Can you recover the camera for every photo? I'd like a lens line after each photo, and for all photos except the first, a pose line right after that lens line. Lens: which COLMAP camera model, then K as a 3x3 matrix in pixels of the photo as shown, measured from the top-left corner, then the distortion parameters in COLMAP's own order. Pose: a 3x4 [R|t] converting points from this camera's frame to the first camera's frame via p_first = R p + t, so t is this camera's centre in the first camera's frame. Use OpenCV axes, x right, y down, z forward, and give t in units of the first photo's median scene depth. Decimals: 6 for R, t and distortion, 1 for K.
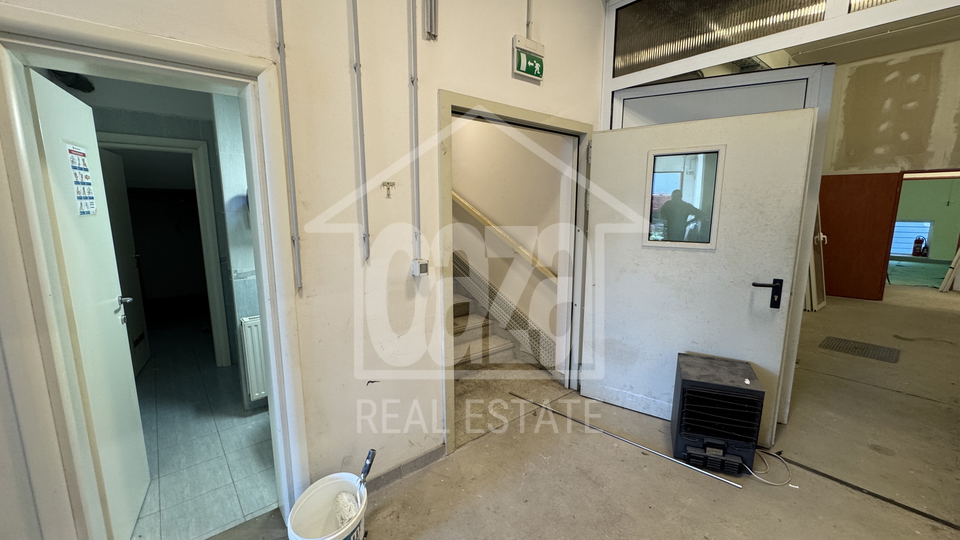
lens RADIAL K [[385.6, 0, 480.9], [0, 385.6, 267.7], [0, 0, 1]] dist [-0.002685, 0.000314]
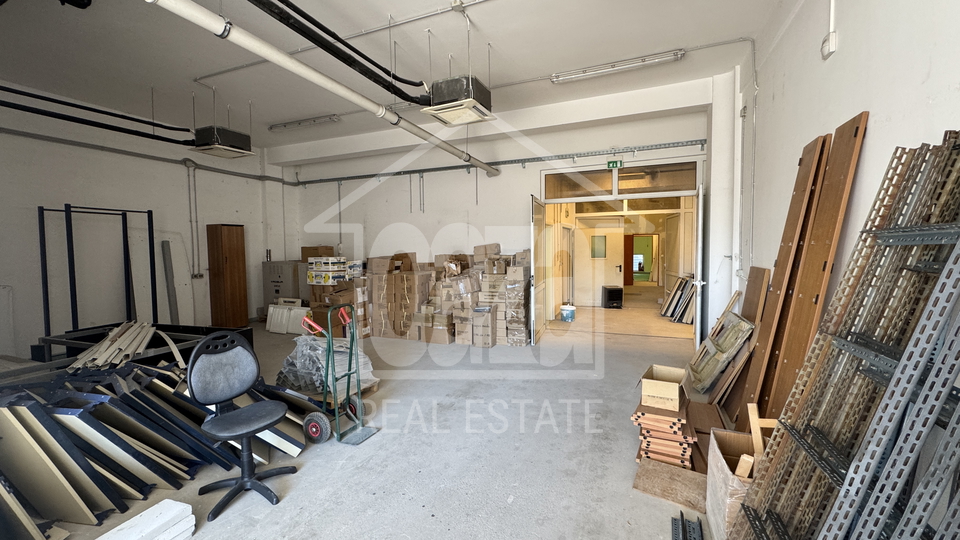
lens RADIAL K [[385.6, 0, 480.8], [0, 385.6, 269.1], [0, 0, 1]] dist [-0.002685, 0.000314]
pose [[0.893306, -0.032874, 0.448246, -2.658070], [0.084662, 0.991776, -0.095988, 0.369028], [-0.441404, 0.123696, 0.888742, -2.221806]]
